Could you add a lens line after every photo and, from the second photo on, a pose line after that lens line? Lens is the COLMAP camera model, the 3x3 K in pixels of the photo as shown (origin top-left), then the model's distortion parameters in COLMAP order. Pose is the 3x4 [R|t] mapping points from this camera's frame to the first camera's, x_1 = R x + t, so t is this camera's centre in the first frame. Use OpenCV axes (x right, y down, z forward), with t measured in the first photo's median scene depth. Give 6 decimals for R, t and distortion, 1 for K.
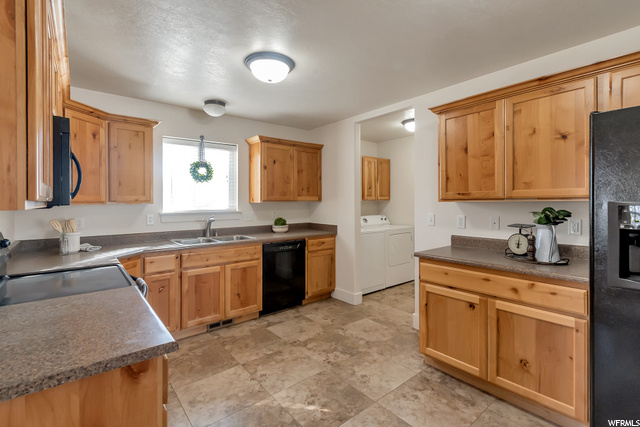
lens RADIAL K [[299.5, 0, 328.3], [0, 299.5, 202.8], [0, 0, 1]] dist [0.000433, -0.000083]
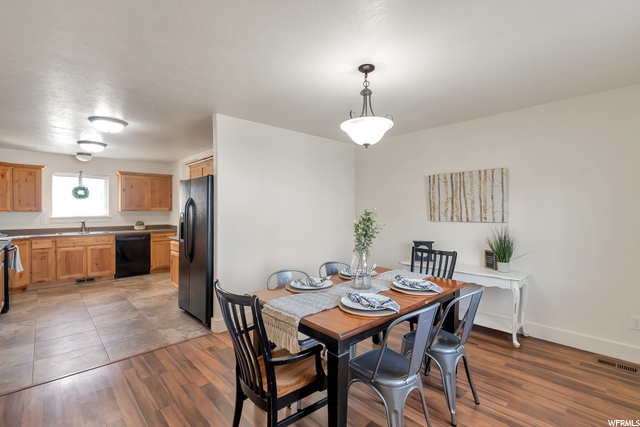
lens RADIAL K [[290.2, 0, 320.0], [0, 290.2, 213.5], [0, 0, 1]] dist [0.000522, -0.000077]
pose [[0.998134, 0.005295, 0.060838, 0.875334], [-0.005841, 0.999944, 0.008801, -0.011064], [-0.060788, -0.009140, 0.998109, -0.753395]]
